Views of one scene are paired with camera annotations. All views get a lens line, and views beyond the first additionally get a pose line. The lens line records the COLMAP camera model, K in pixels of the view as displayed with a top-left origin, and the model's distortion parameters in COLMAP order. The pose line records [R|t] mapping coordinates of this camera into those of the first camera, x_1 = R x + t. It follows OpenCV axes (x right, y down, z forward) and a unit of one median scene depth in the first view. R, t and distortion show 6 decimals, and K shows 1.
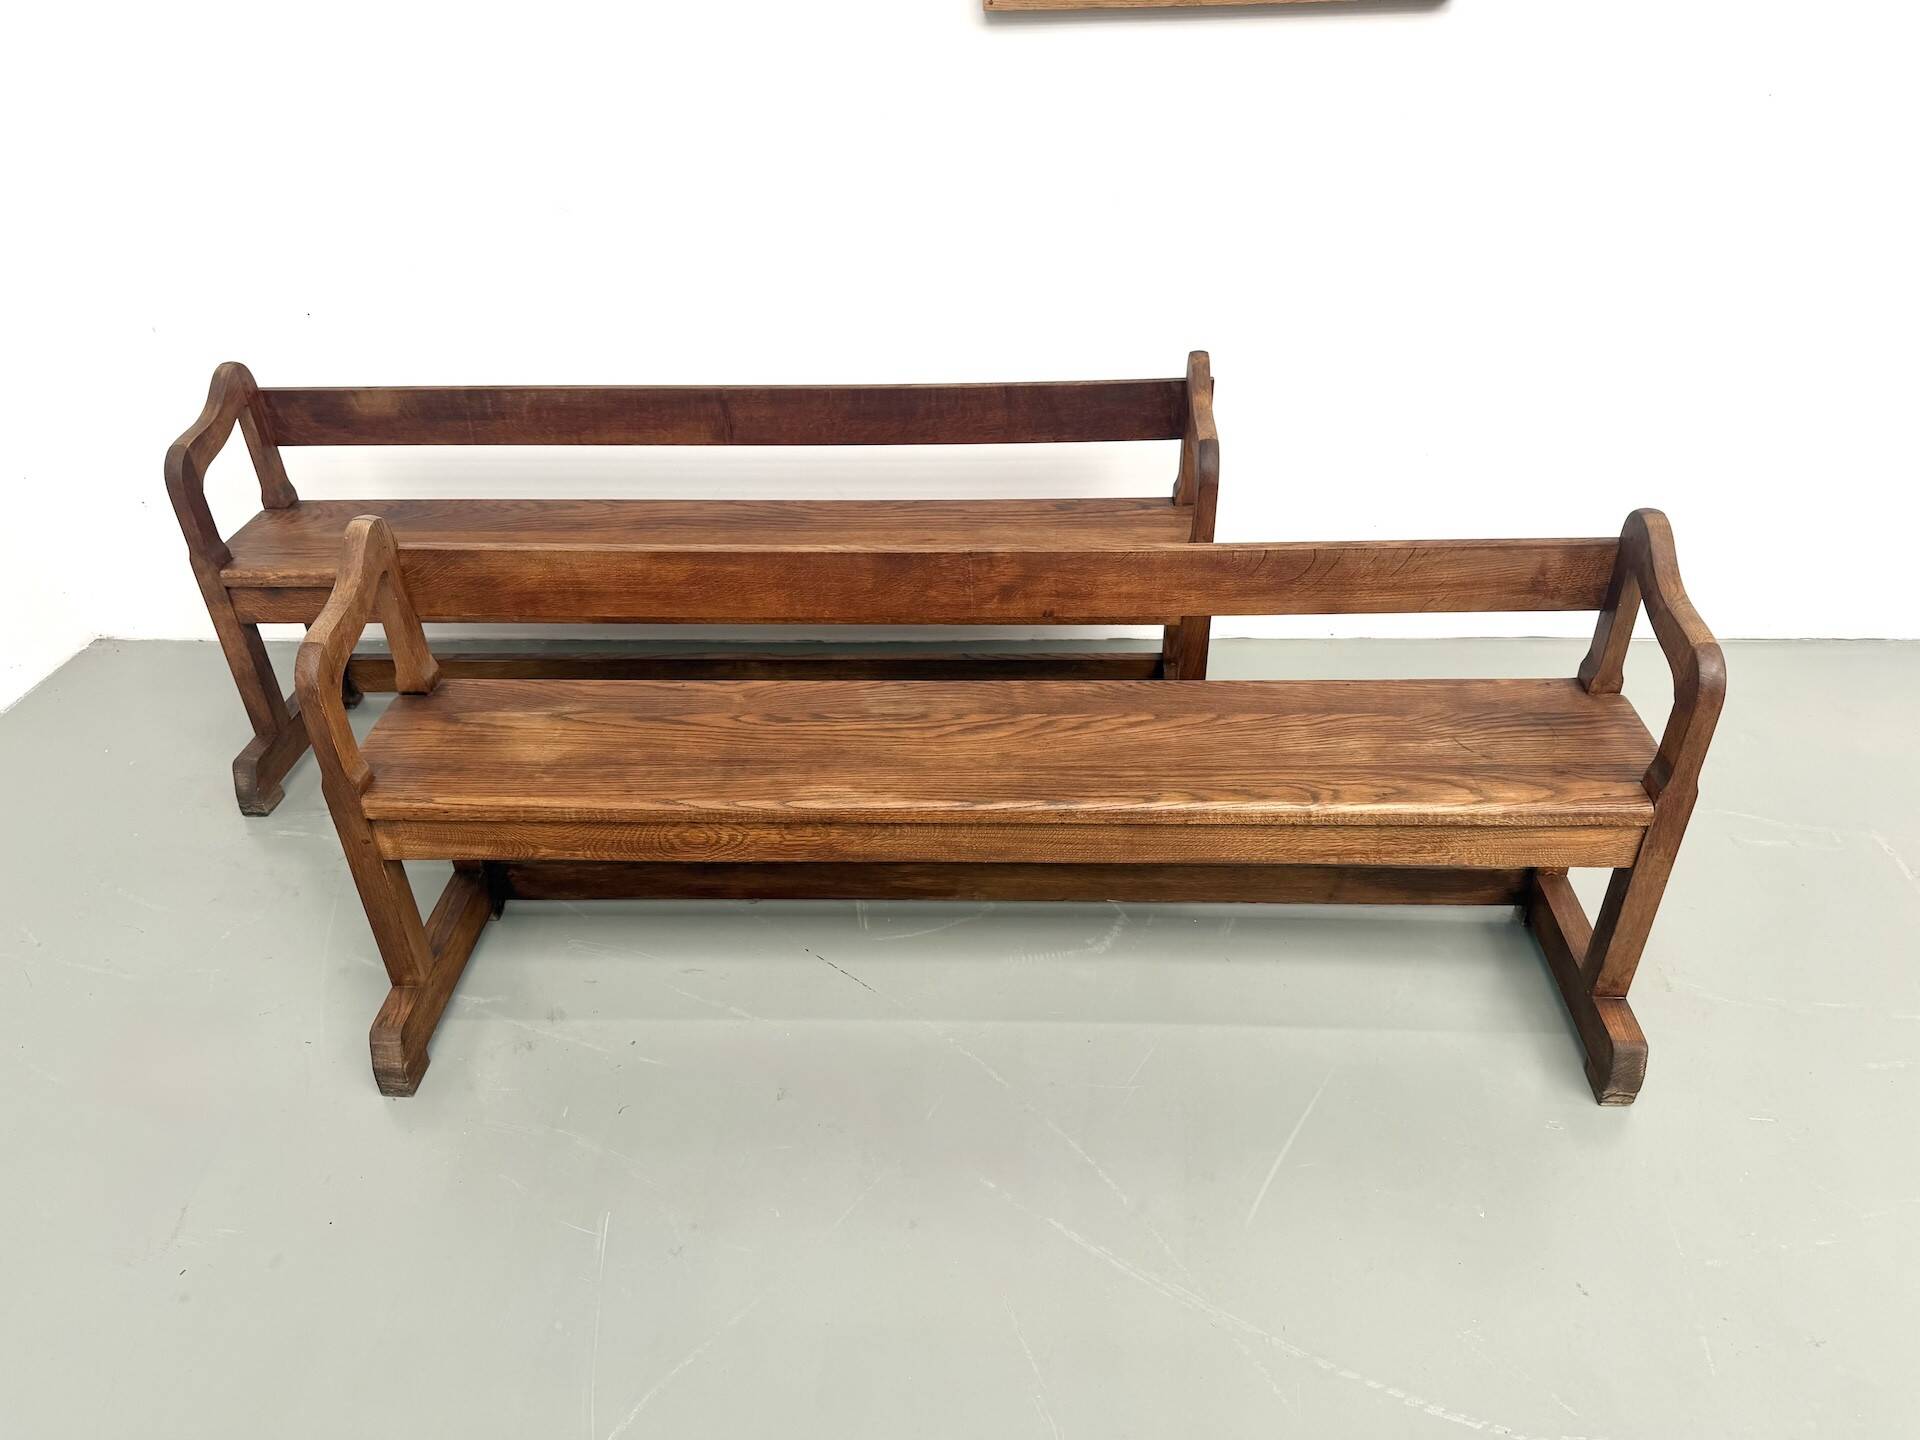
lens RADIAL K [[1355.7, 0, 963.4], [0, 1355.7, 723.1], [0, 0, 1]] dist [0.079112, -0.114906]
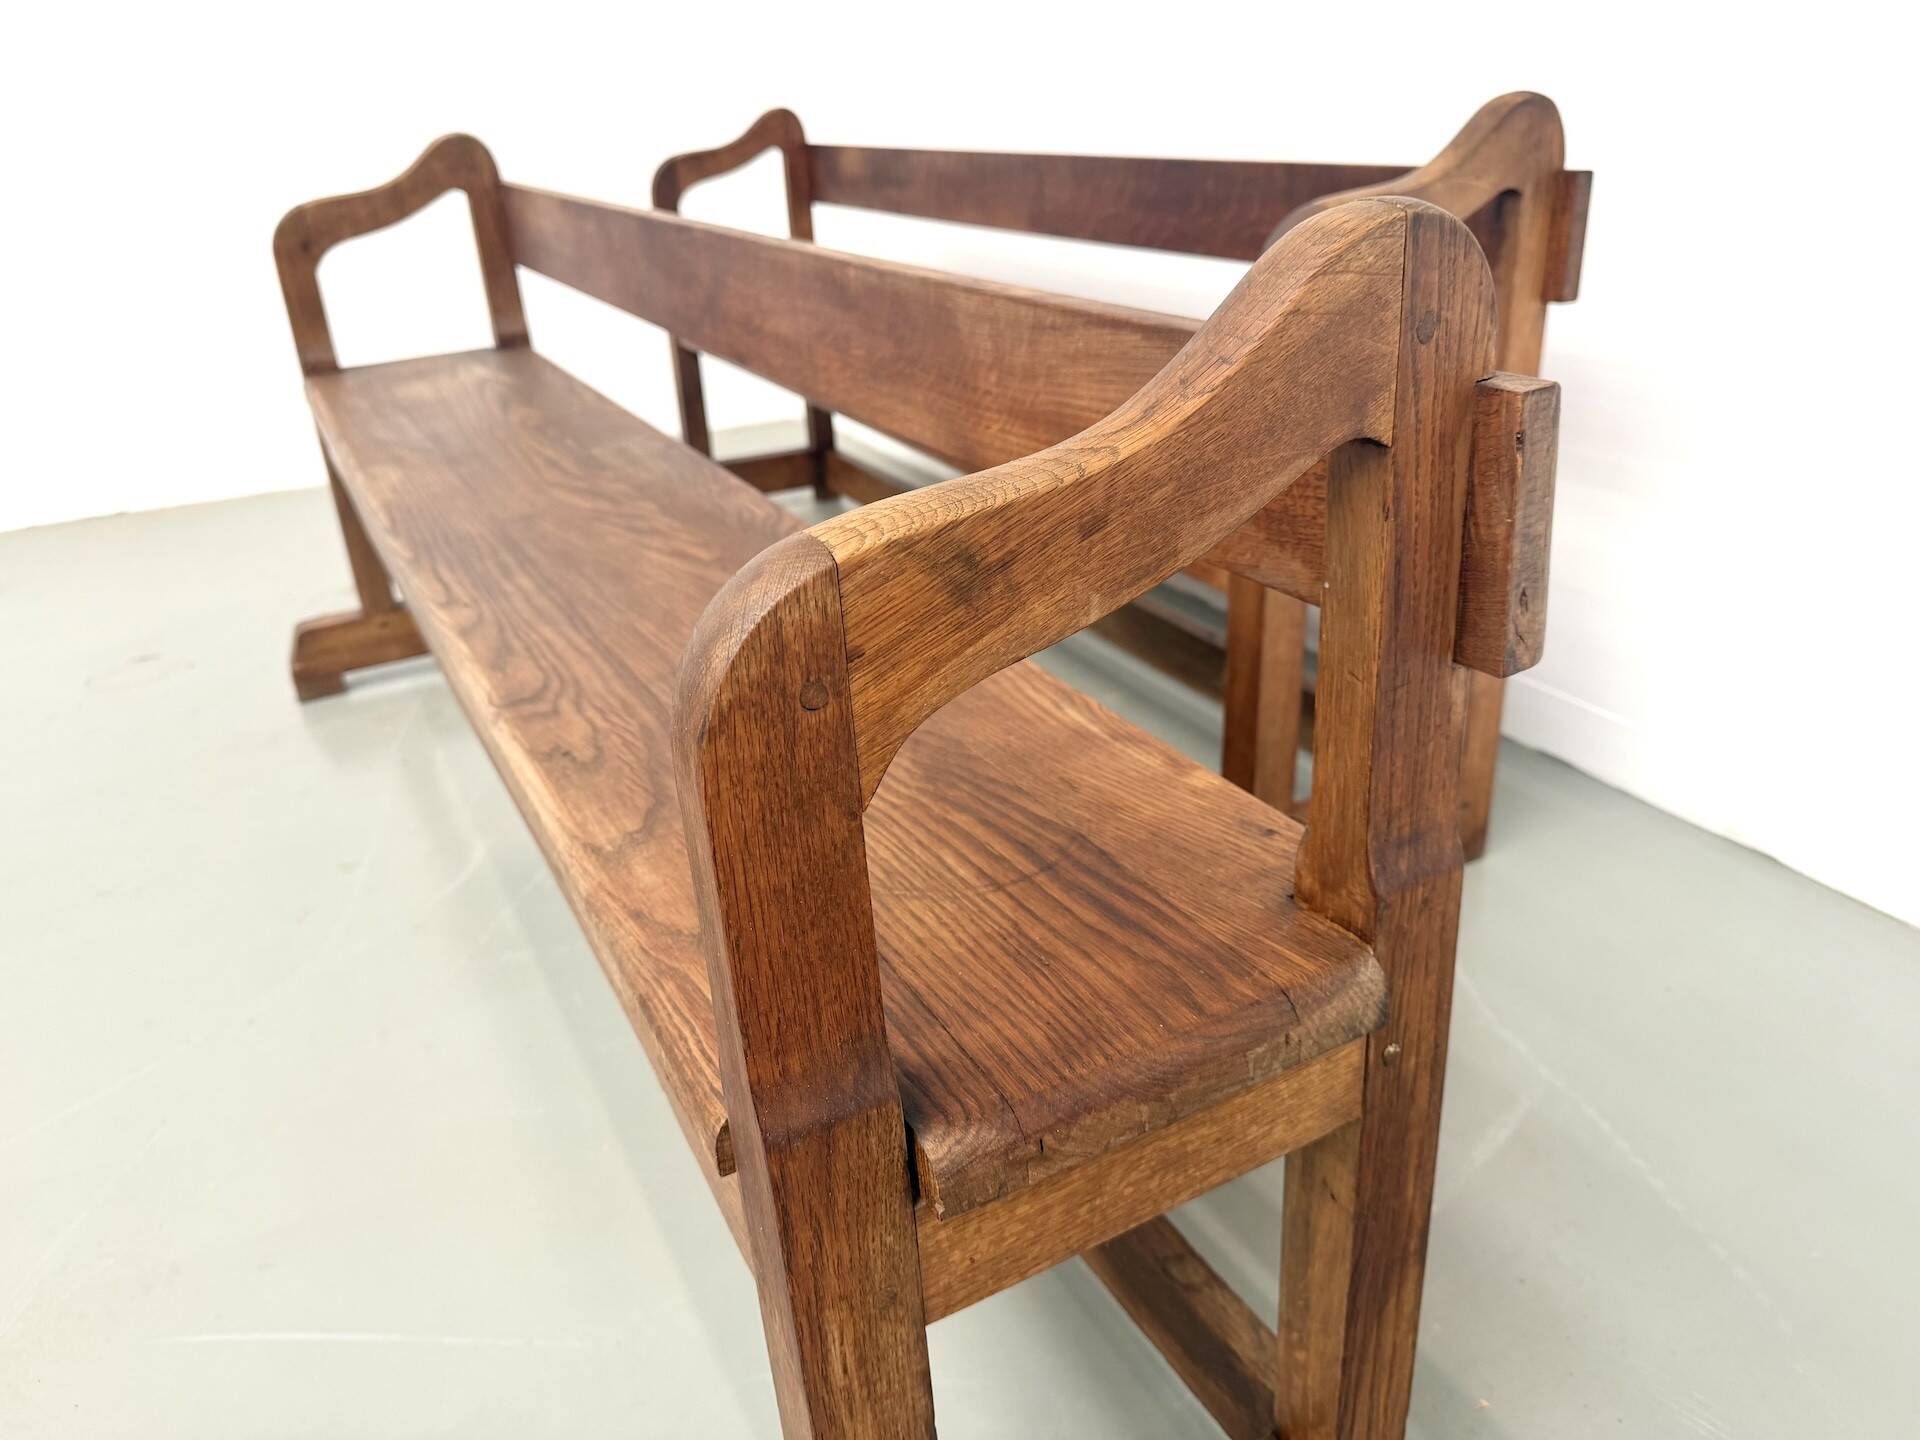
lens RADIAL K [[1355.7, 0, 977.6], [0, 1355.7, 746.0], [0, 0, 1]] dist [0.079112, -0.114906]
pose [[0.514559, 0.381116, -0.768101, 0.636834], [-0.448813, 0.882991, 0.137457, -0.060442], [0.730613, 0.274004, 0.625401, 0.748433]]
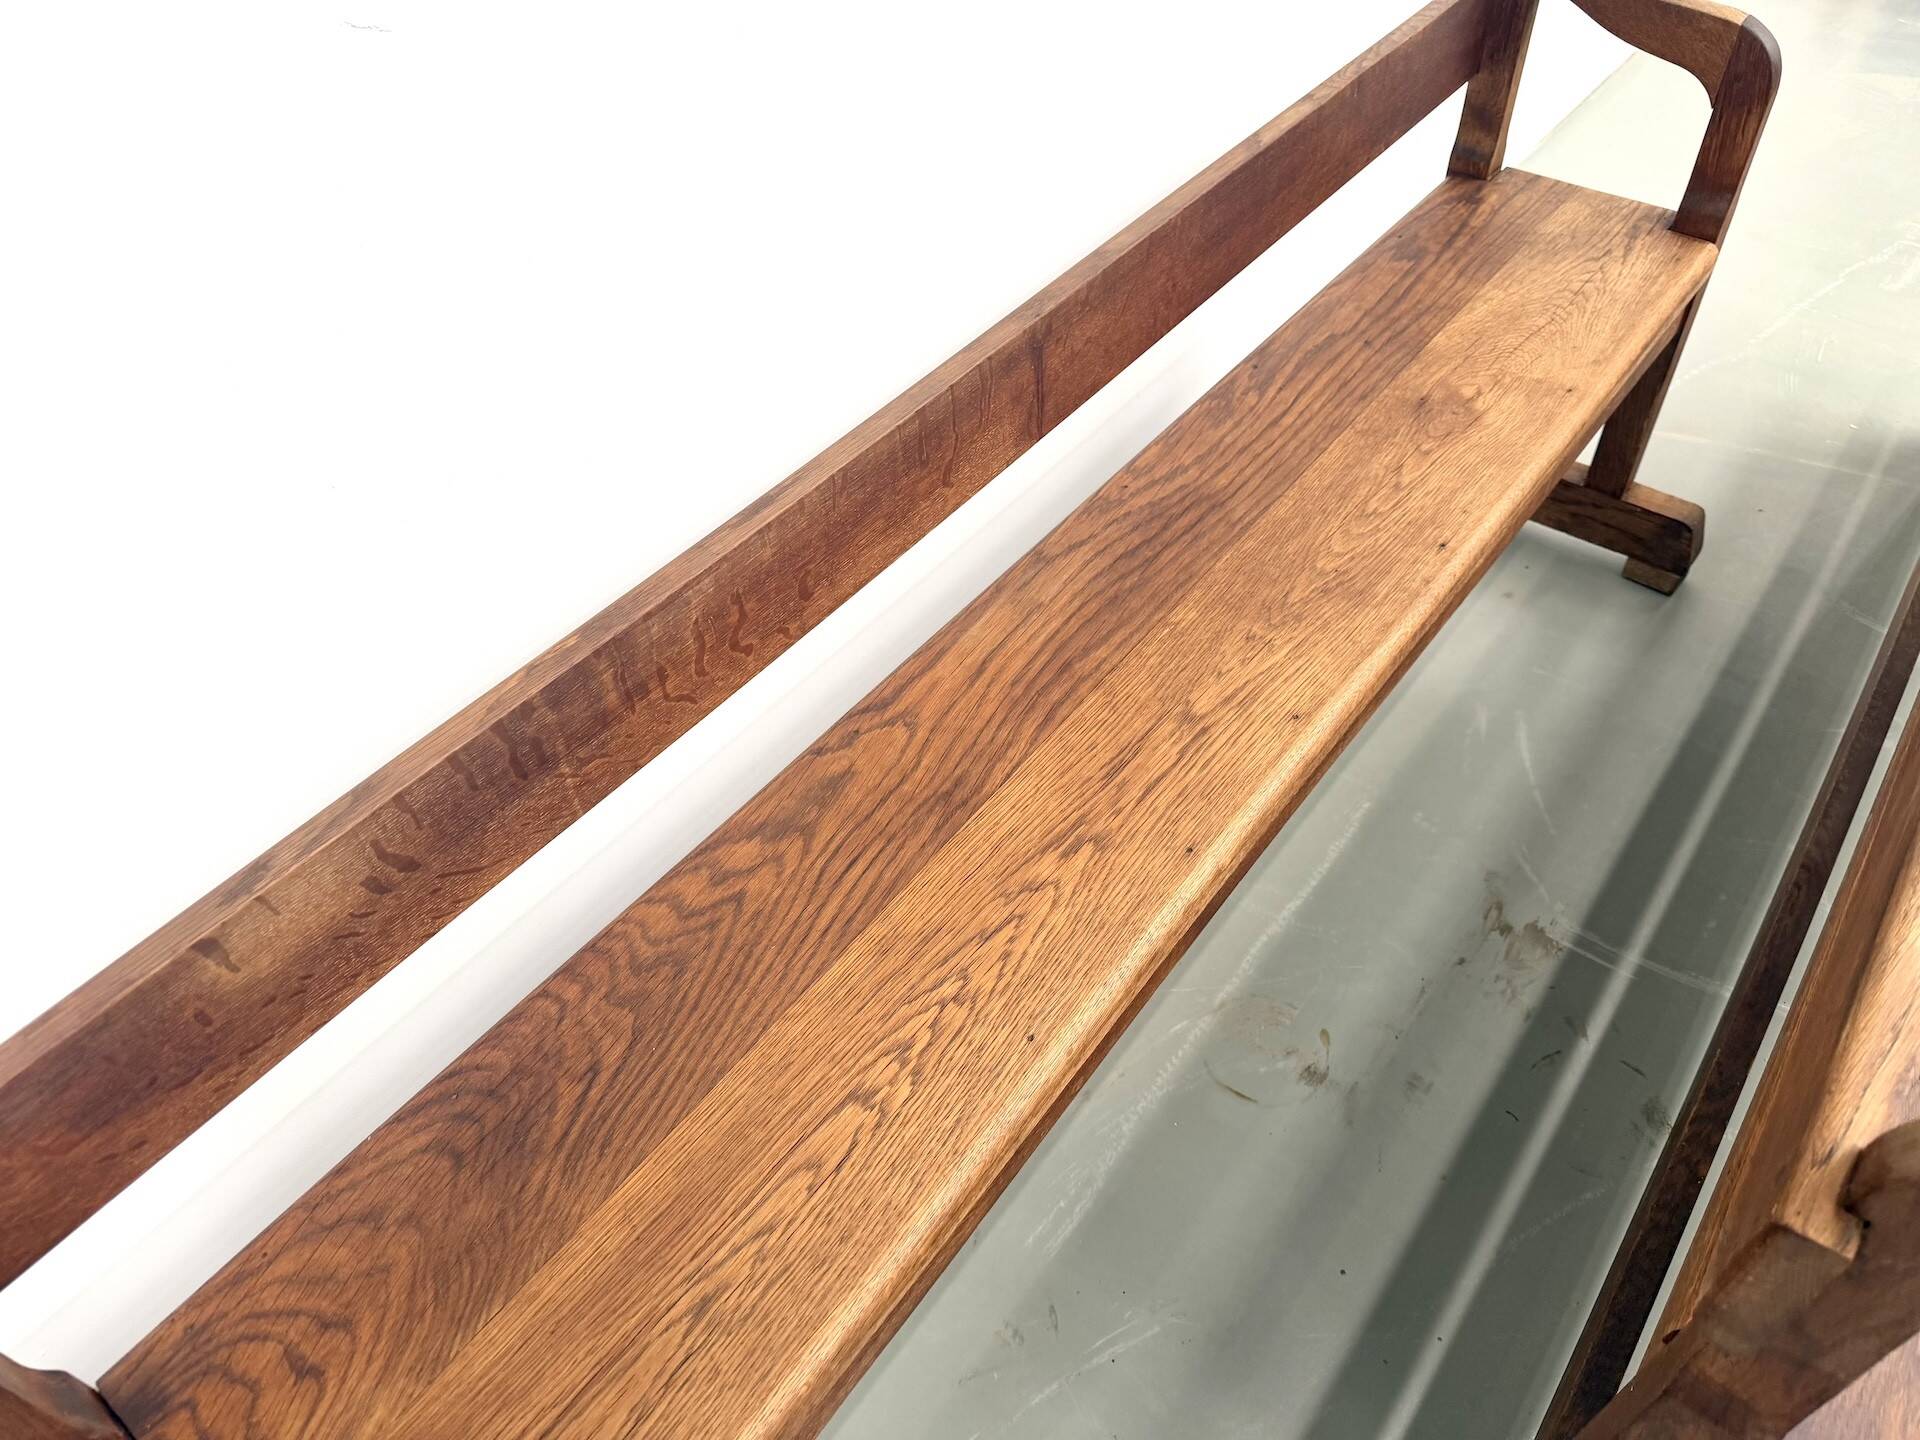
lens RADIAL K [[1355.7, 0, 965.1], [0, 1355.7, 711.4], [0, 0, 1]] dist [0.079112, -0.114906]
pose [[0.575486, -0.588651, 0.567720, -0.618266], [0.476428, 0.805544, 0.352299, -0.383392], [-0.664705, 0.067735, 0.744029, 0.901790]]
